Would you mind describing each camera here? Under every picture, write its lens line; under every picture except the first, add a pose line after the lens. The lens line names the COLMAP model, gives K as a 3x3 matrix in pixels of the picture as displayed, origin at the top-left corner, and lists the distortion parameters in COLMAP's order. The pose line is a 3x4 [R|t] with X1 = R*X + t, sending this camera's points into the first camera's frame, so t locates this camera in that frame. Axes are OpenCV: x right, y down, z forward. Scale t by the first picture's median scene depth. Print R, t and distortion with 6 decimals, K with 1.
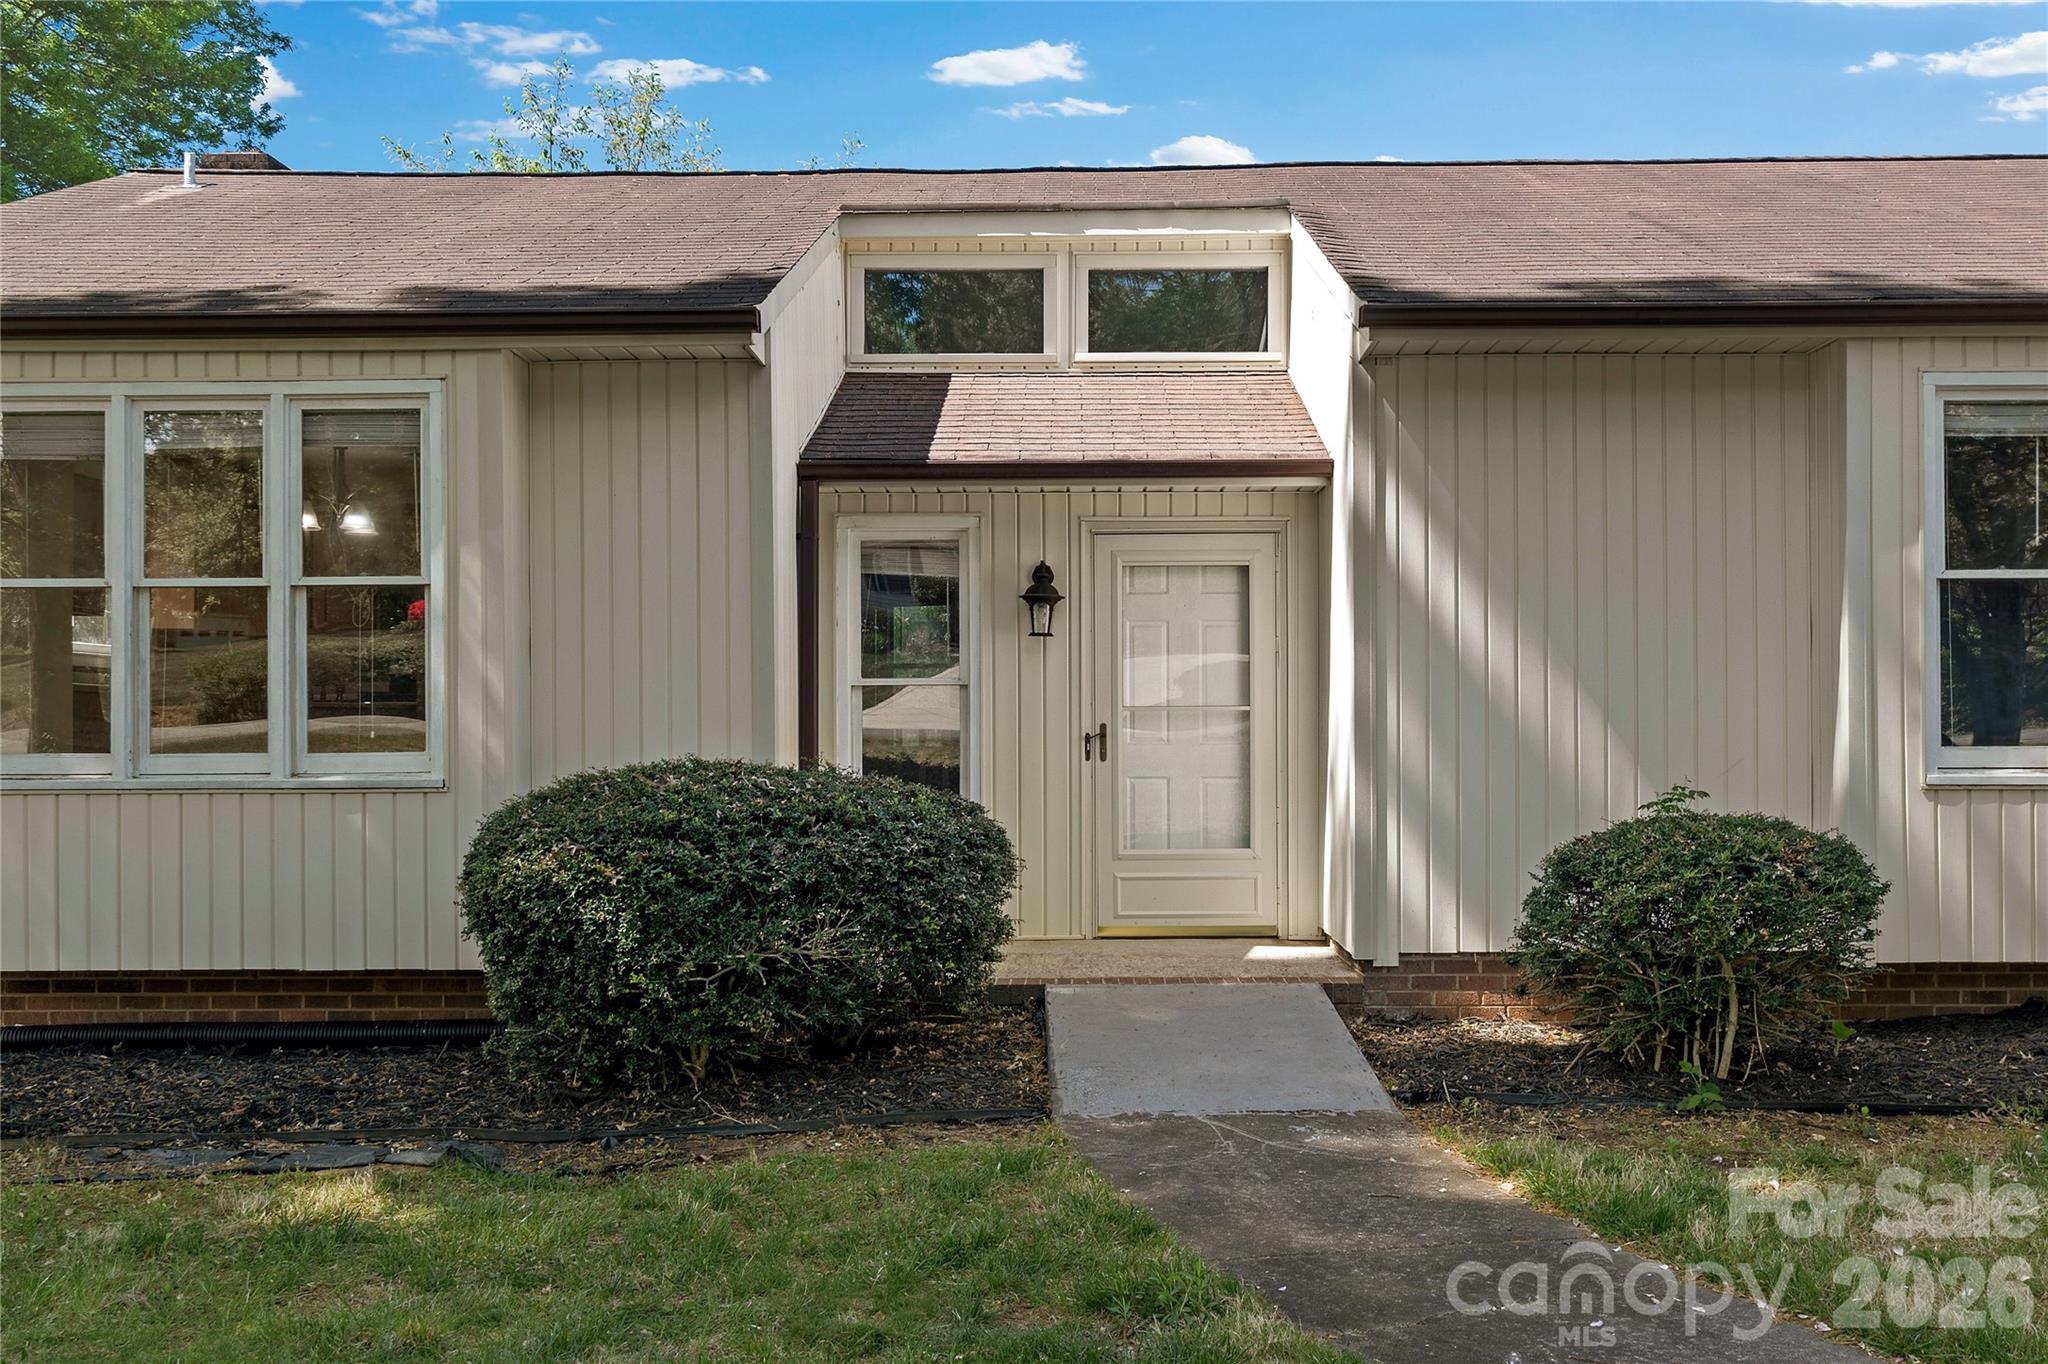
lens RADIAL K [[1927.8, 0, 1020.9], [0, 1927.8, 713.0], [0, 0, 1]] dist [0.020815, 0.002741]
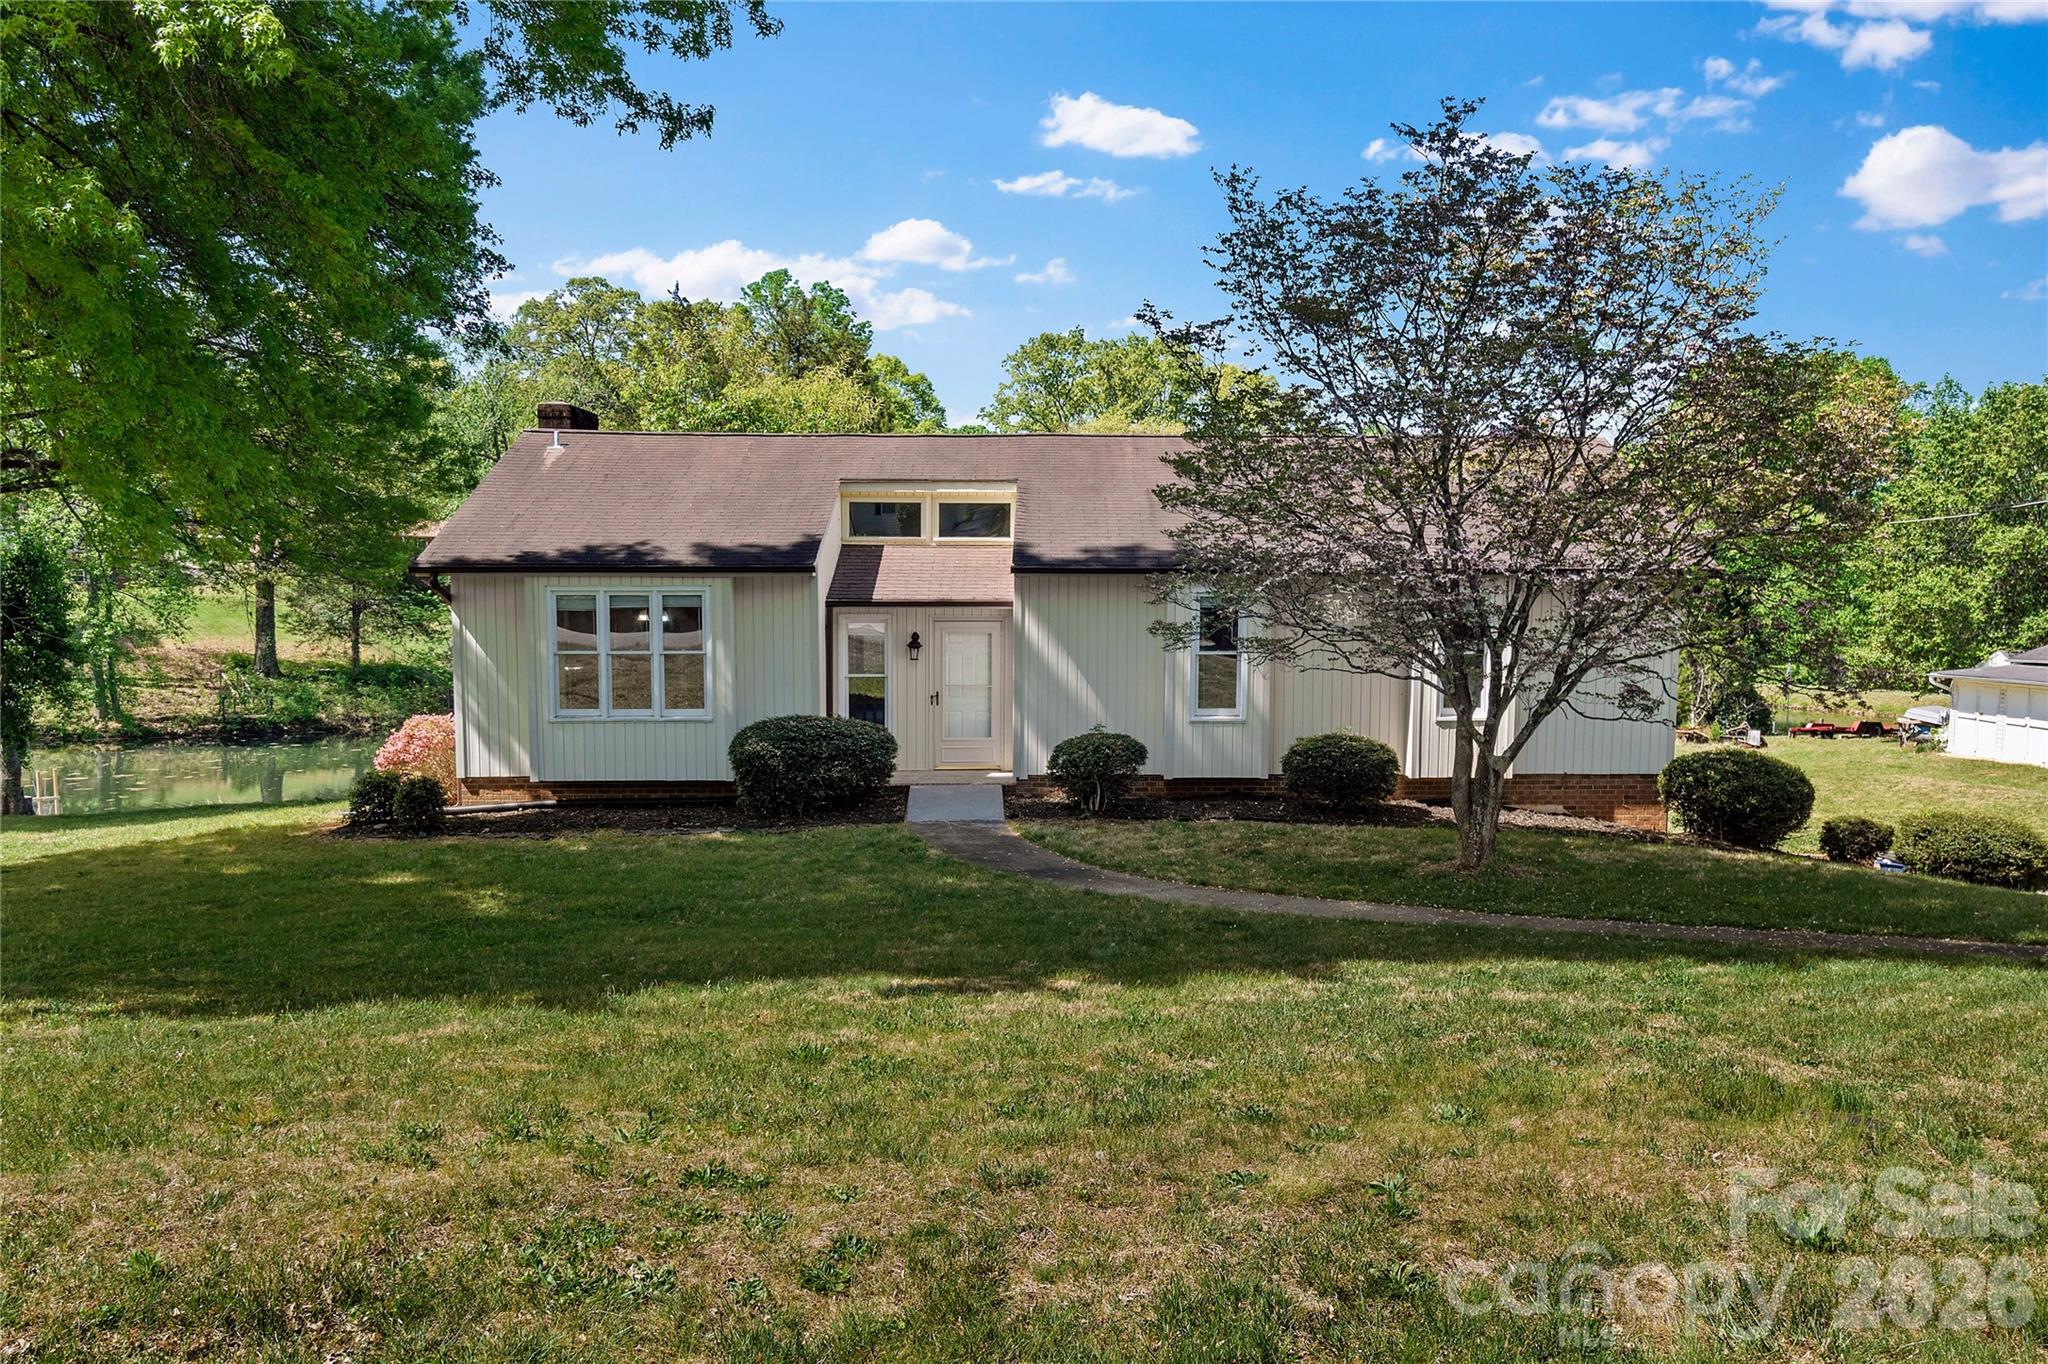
lens RADIAL K [[1757.4, 0, 1028.5], [0, 1757.4, 643.1], [0, 0, 1]] dist [0.004055, 0.002861]
pose [[0.999766, 0.001744, 0.021573, 0.142165], [-0.002707, 0.998998, 0.044664, -0.210441], [-0.021474, -0.044712, 0.998769, -1.787070]]
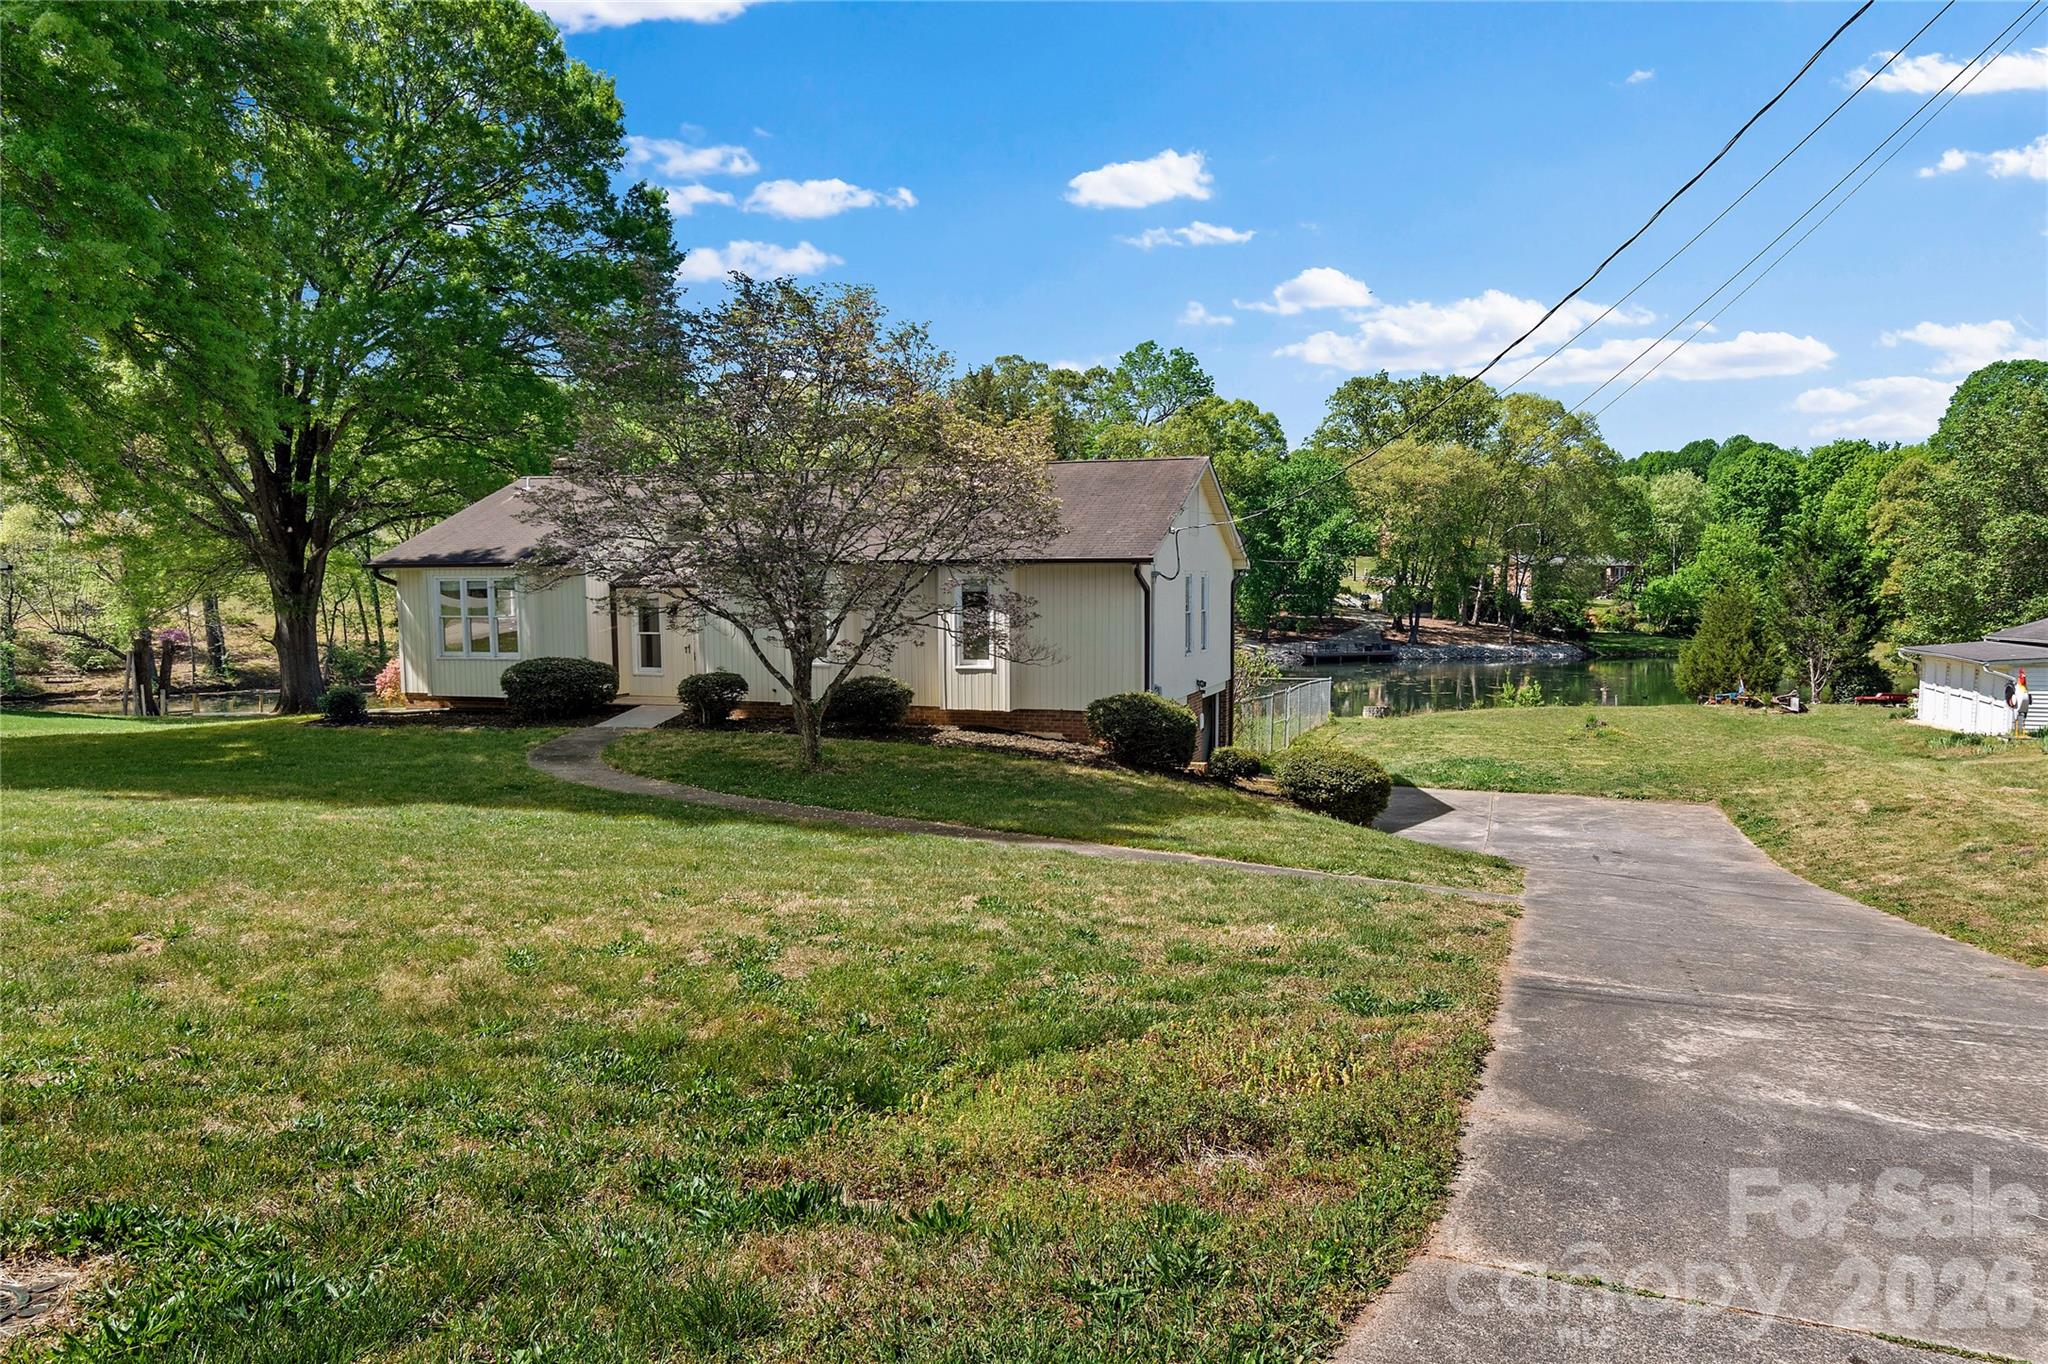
lens RADIAL K [[1338.0, 0, 1022.7], [0, 1338.0, 639.6], [0, 0, 1]] dist [0.002153, -0.000159]
pose [[0.947268, 0.012382, -0.320202, 1.971703], [0.006520, 0.998302, 0.057892, -0.198666], [0.320375, -0.056927, 0.945579, -1.755058]]
